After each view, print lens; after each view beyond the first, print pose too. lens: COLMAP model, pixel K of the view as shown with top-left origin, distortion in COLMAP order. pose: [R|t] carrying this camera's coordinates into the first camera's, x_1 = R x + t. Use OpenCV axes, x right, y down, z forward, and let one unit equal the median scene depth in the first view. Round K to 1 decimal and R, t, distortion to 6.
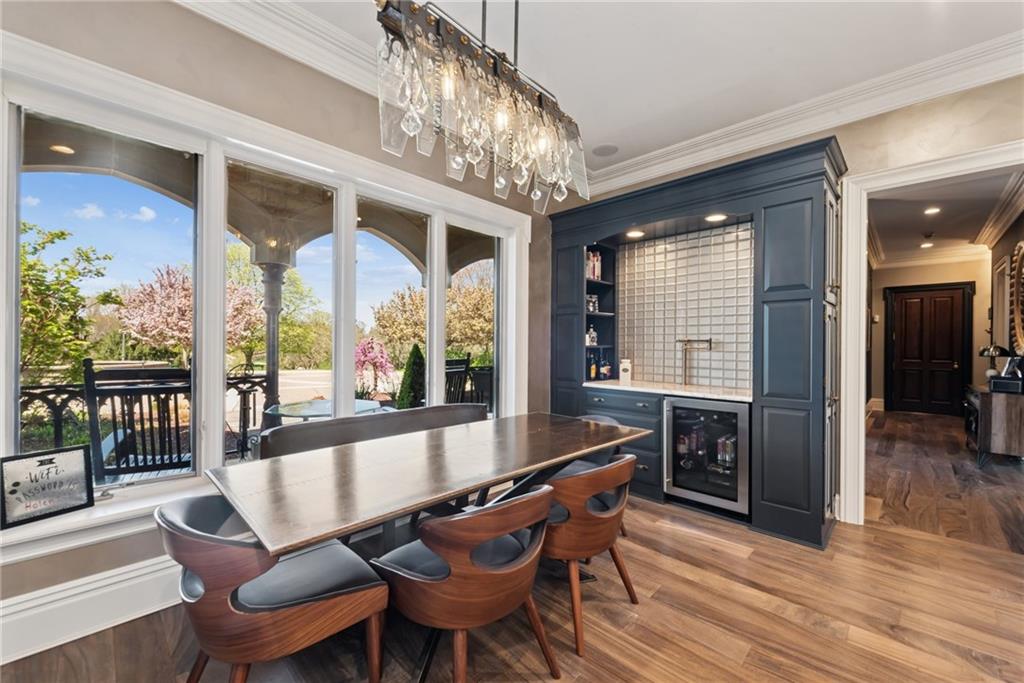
lens RADIAL K [[406.2, 0, 512.2], [0, 406.2, 348.2], [0, 0, 1]] dist [-0.002809, -0.000196]
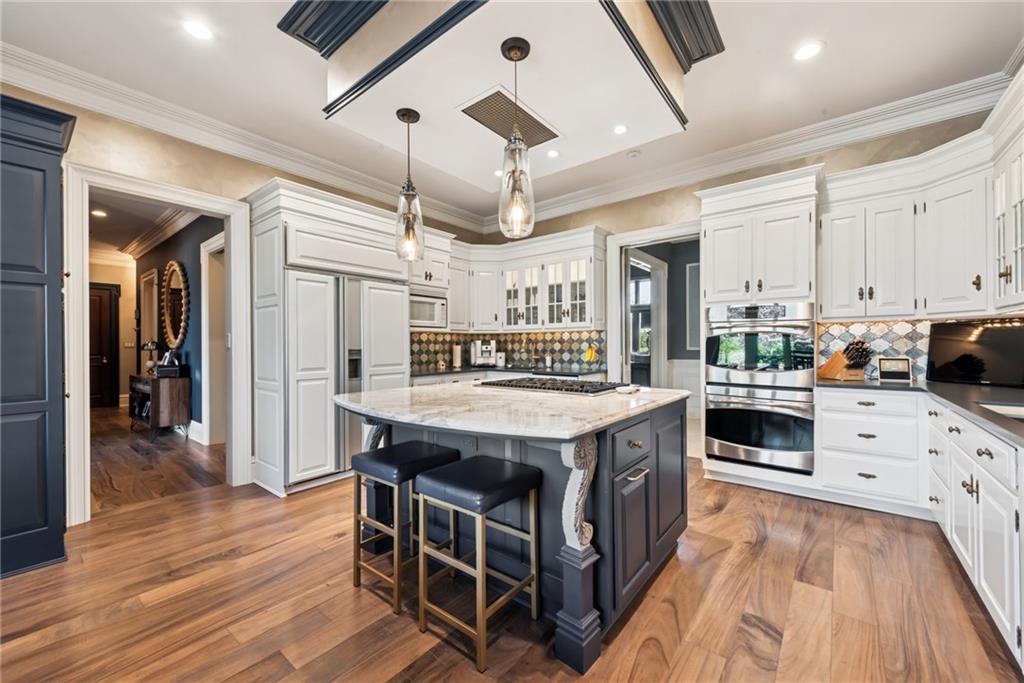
lens RADIAL K [[406.2, 0, 507.7], [0, 406.2, 345.0], [0, 0, 1]] dist [-0.002809, -0.000196]
pose [[-0.089934, -0.005675, 0.995932, -0.205510], [0.009261, 0.999936, 0.006534, 0.011754], [-0.995905, 0.009811, -0.089876, 0.069619]]
